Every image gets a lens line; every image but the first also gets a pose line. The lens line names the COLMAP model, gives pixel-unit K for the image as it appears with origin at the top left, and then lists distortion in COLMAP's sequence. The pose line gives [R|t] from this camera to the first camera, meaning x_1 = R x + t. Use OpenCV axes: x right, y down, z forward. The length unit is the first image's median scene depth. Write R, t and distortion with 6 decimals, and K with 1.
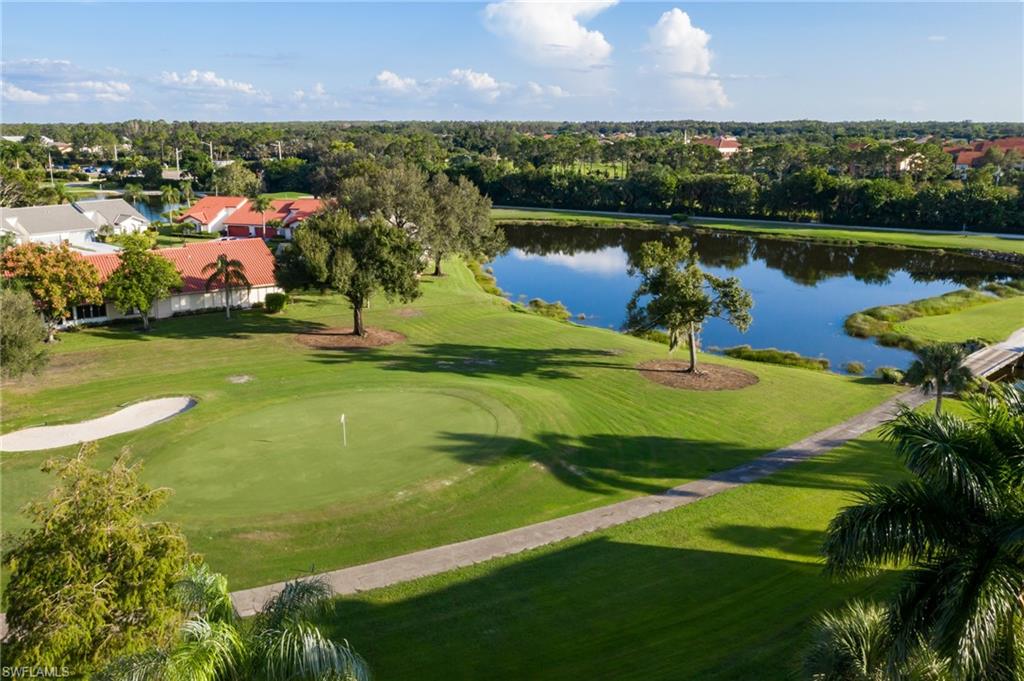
lens RADIAL K [[950.8, 0, 482.8], [0, 950.8, 340.0], [0, 0, 1]] dist [-0.011099, 0.005690]
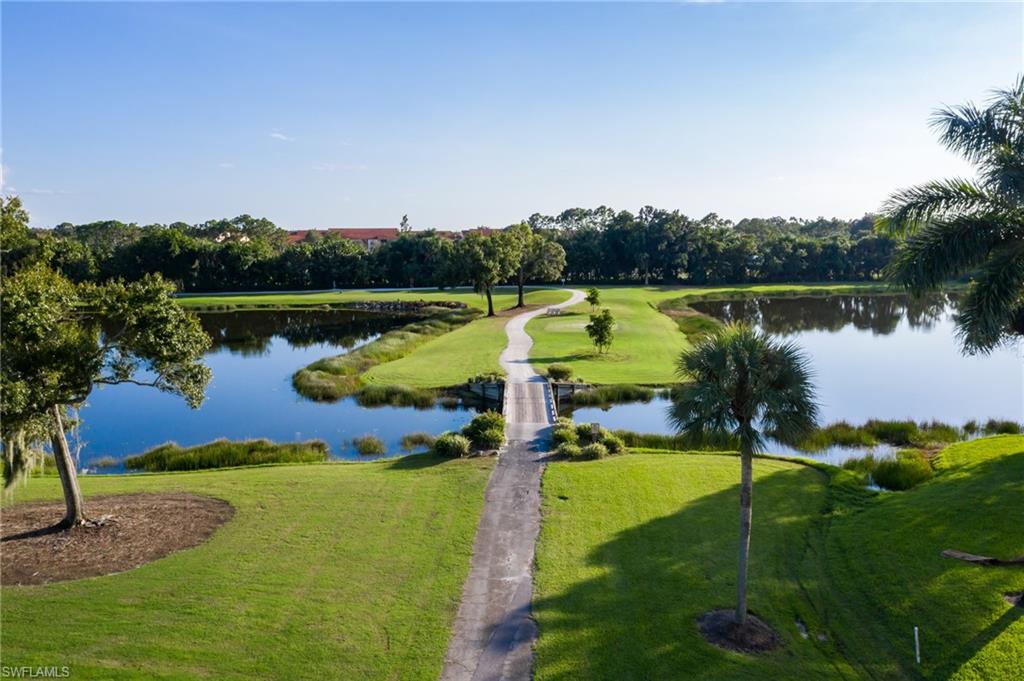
lens RADIAL K [[843.1, 0, 512.2], [0, 843.1, 328.1], [0, 0, 1]] dist [0.002681, 0.006575]
pose [[0.723346, -0.095350, 0.683870, 0.070016], [0.179802, 0.982262, -0.053227, 0.001587], [-0.666665, 0.161463, 0.727659, 0.361023]]
